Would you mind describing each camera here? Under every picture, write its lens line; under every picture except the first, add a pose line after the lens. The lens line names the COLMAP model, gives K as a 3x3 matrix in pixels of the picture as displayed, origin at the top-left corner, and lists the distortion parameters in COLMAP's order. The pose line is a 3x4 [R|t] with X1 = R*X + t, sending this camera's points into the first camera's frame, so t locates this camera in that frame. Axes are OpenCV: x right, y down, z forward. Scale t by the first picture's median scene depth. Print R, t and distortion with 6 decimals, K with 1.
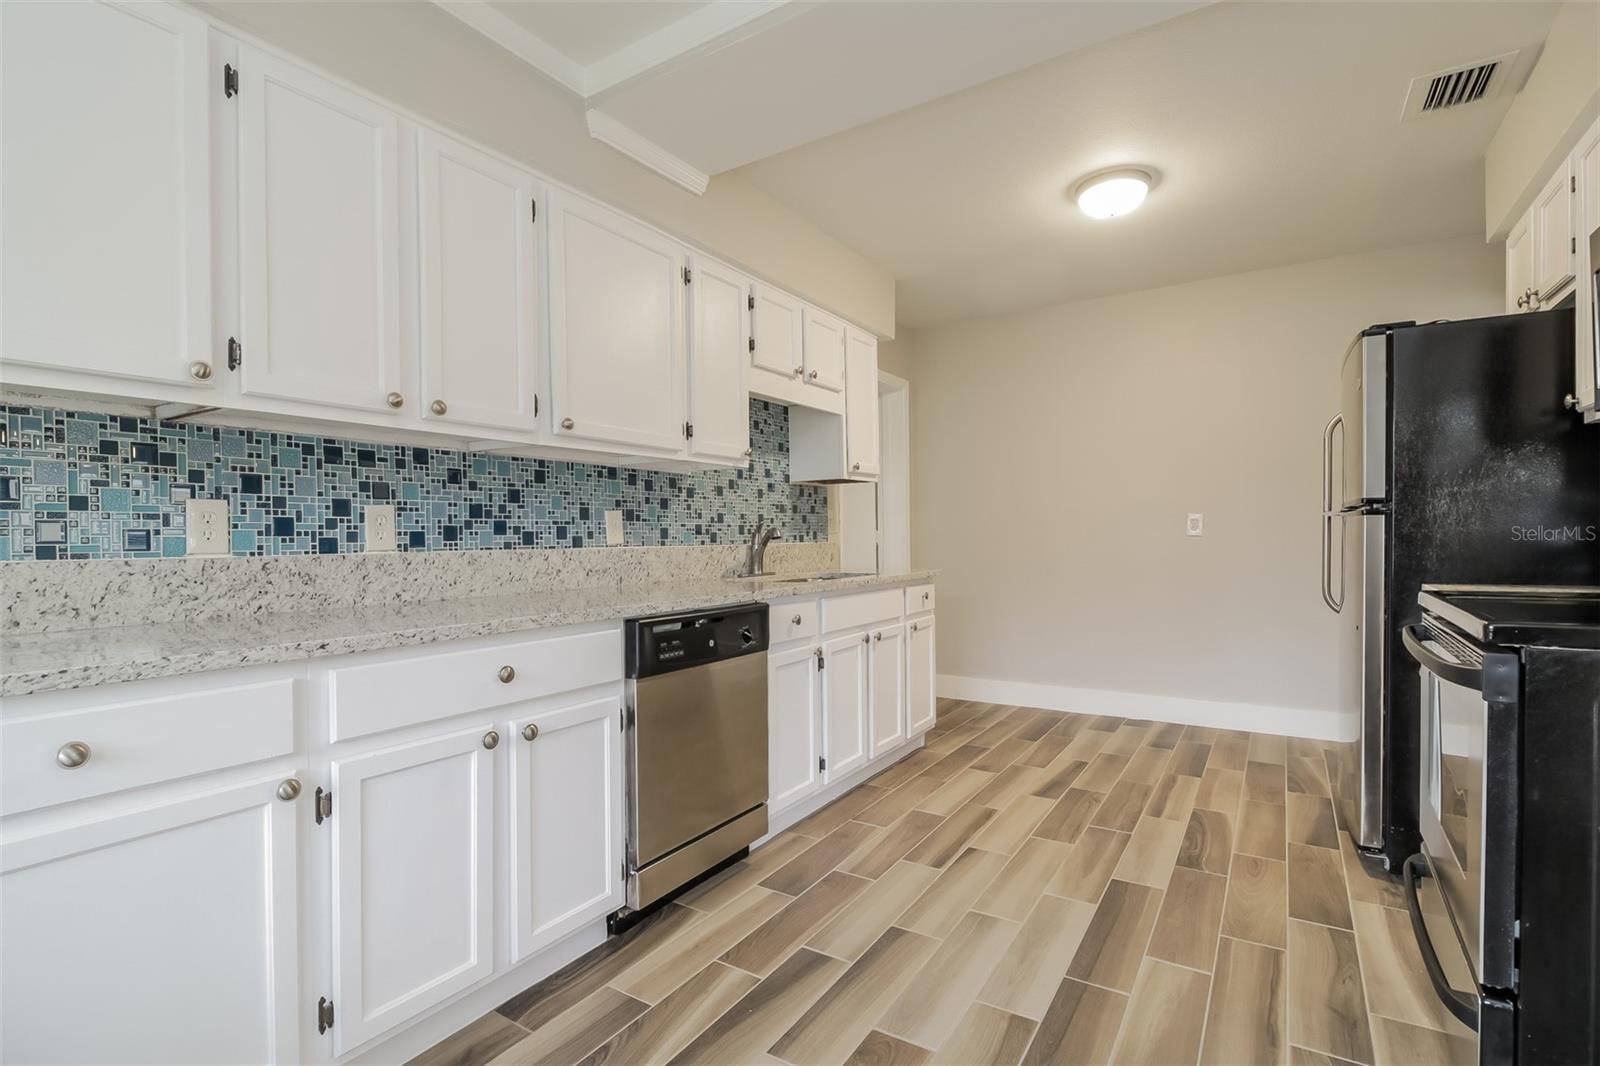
lens RADIAL K [[759.7, 0, 798.0], [0, 759.7, 542.4], [0, 0, 1]] dist [-0.001787, -0.000220]
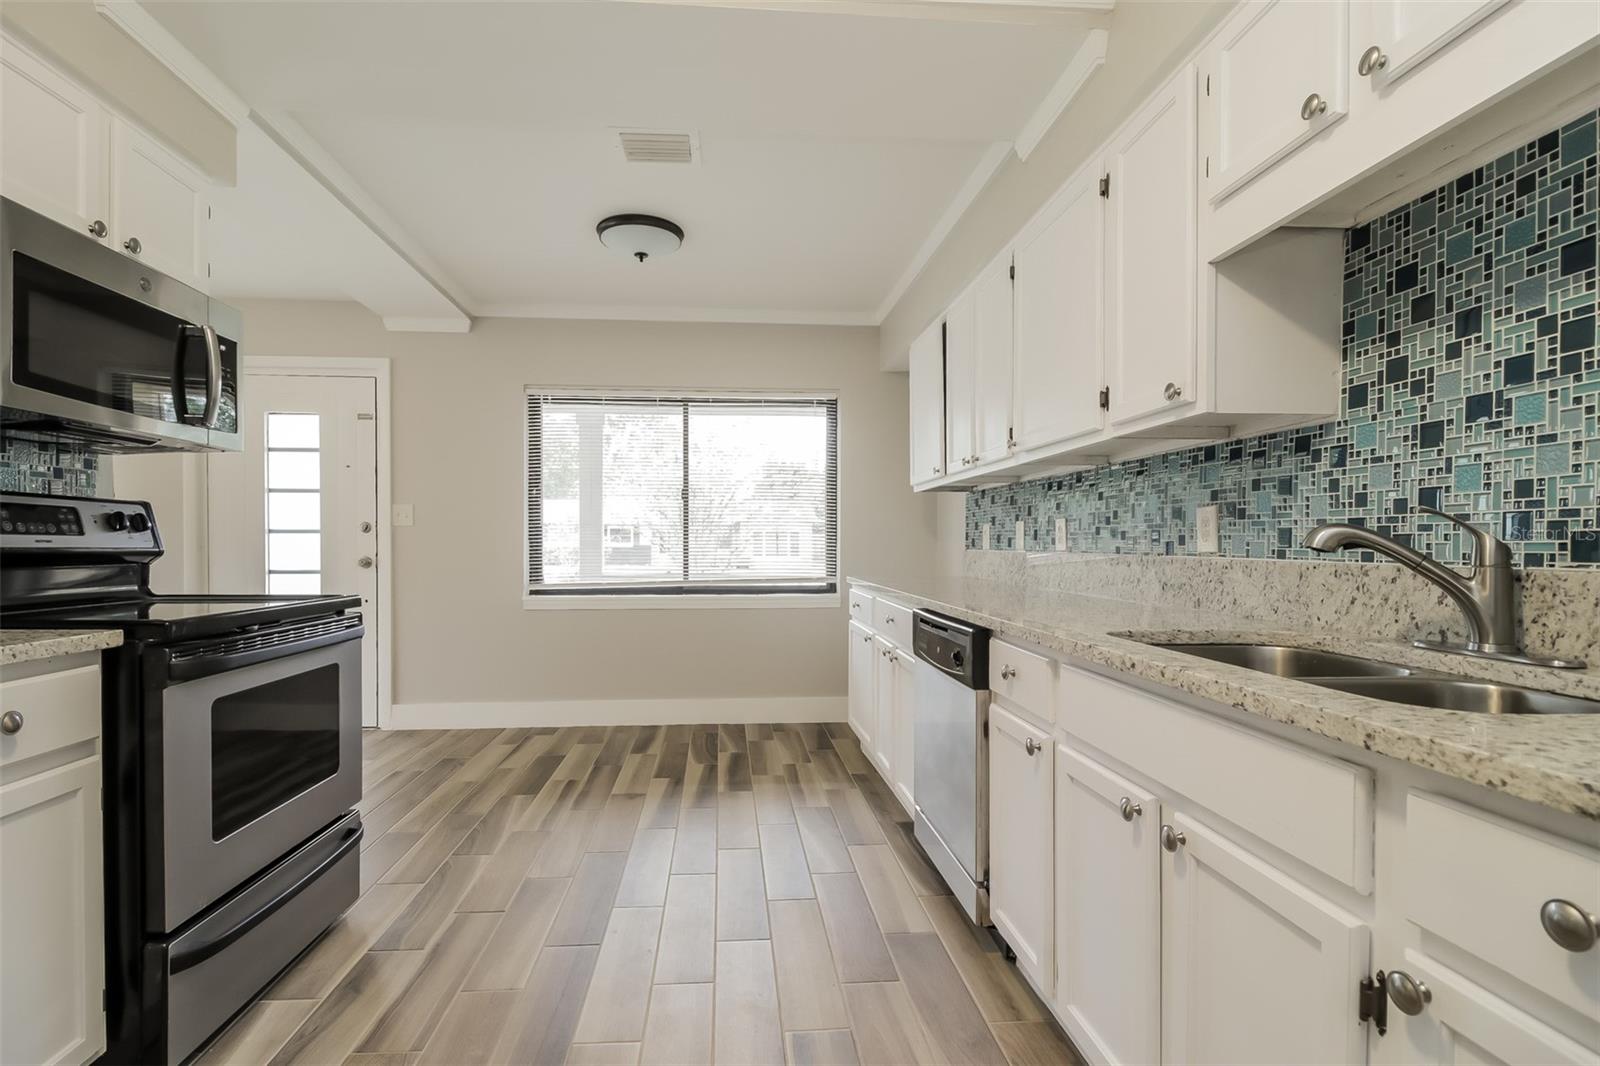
lens RADIAL K [[672.2, 0, 750.1], [0, 672.2, 551.6], [0, 0, 1]] dist [0.003294, 0.000128]
pose [[-0.808006, 0.018870, -0.588872, 0.467585], [0.004642, 0.999660, 0.025665, -0.016461], [0.589156, 0.018004, -0.807819, 1.207520]]
